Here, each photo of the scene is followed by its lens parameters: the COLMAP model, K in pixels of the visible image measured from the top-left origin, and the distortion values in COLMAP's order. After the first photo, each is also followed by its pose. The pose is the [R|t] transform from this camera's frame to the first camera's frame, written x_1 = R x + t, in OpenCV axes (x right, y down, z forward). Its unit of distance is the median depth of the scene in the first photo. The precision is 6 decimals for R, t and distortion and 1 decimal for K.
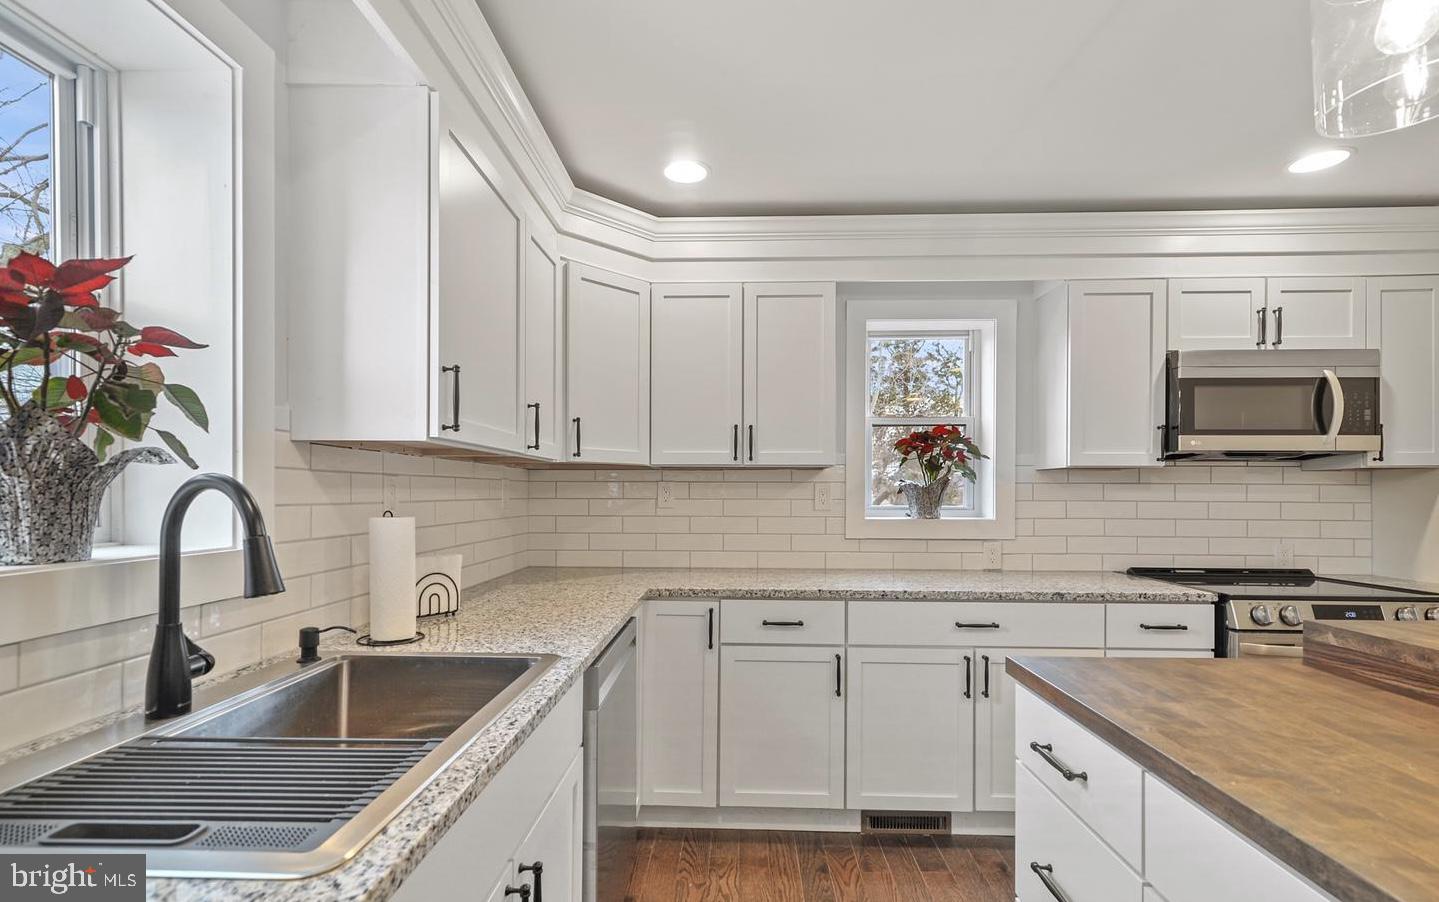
lens RADIAL K [[675.0, 0, 718.8], [0, 675.0, 490.6], [0, 0, 1]] dist [0.017491, -0.002295]
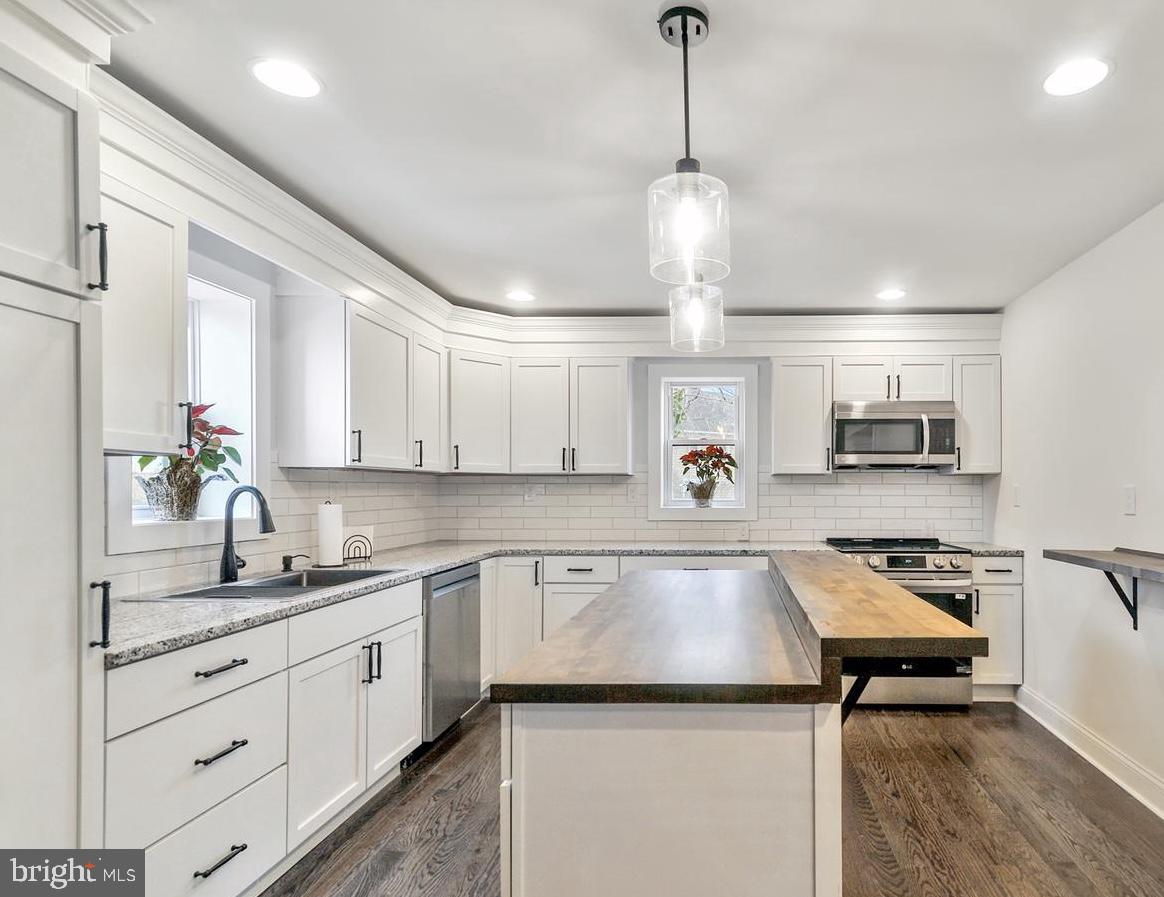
lens RADIAL K [[666.8, 0, 715.1], [0, 666.8, 490.9], [0, 0, 1]] dist [0.016142, -0.005284]
pose [[0.999953, -0.003596, 0.009051, 0.411148], [0.003543, 0.999976, 0.005925, -0.005559], [-0.009072, -0.005893, 0.999941, -0.636170]]
